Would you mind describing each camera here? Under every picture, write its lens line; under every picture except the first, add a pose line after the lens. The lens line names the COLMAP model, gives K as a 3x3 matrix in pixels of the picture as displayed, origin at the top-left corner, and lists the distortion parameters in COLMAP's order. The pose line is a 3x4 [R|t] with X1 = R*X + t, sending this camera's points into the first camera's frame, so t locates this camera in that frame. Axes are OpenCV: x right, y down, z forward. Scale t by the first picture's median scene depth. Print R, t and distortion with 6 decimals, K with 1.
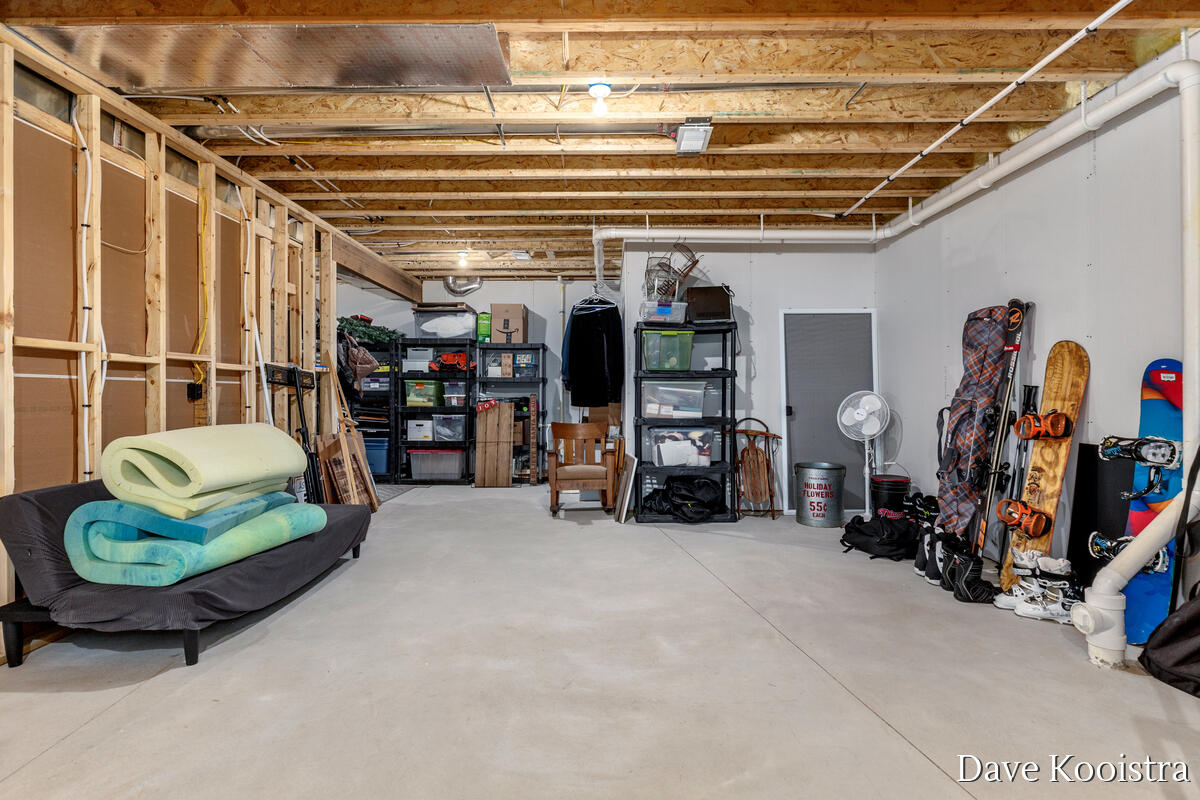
lens RADIAL K [[548.6, 0, 599.3], [0, 548.6, 398.2], [0, 0, 1]] dist [0.002352, -0.000200]
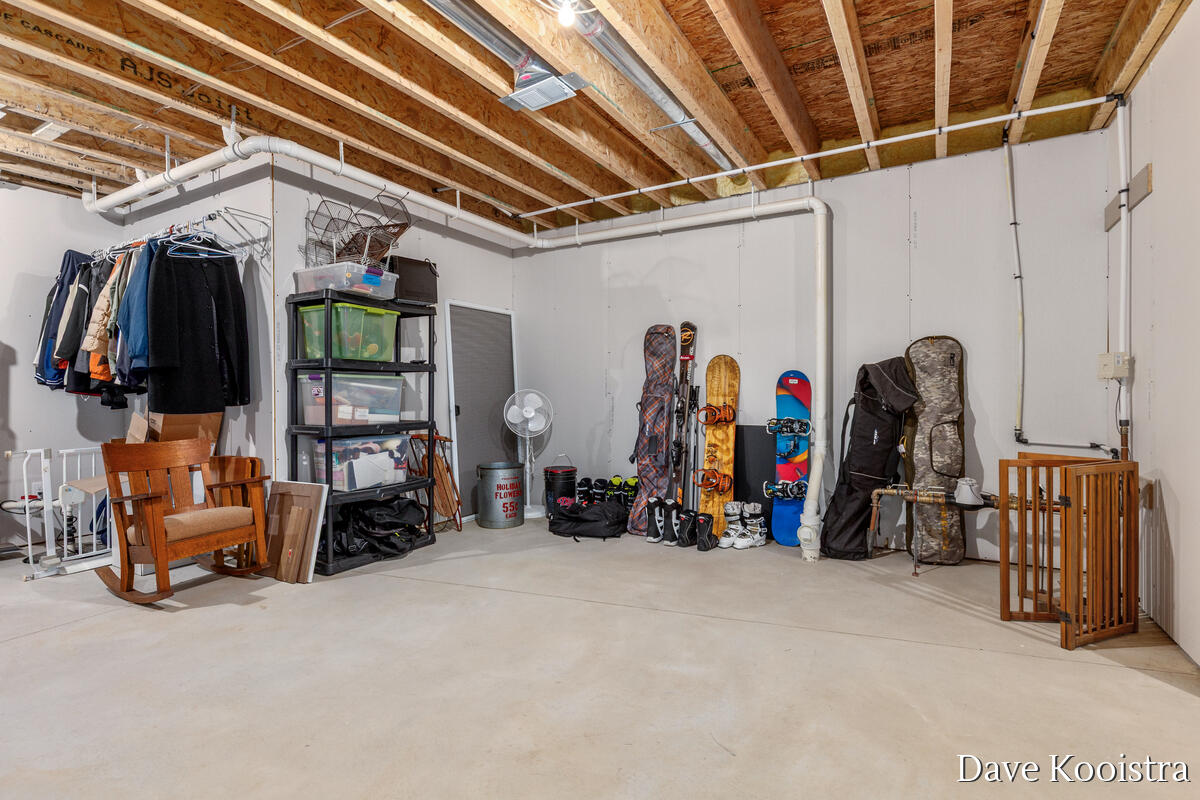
lens RADIAL K [[574.3, 0, 600.4], [0, 574.3, 399.0], [0, 0, 1]] dist [-0.008223, -0.000359]
pose [[0.491603, -0.009018, 0.870773, -0.540938], [0.008429, 0.999949, 0.005598, 0.000060], [-0.870779, 0.004588, 0.491654, 0.461184]]
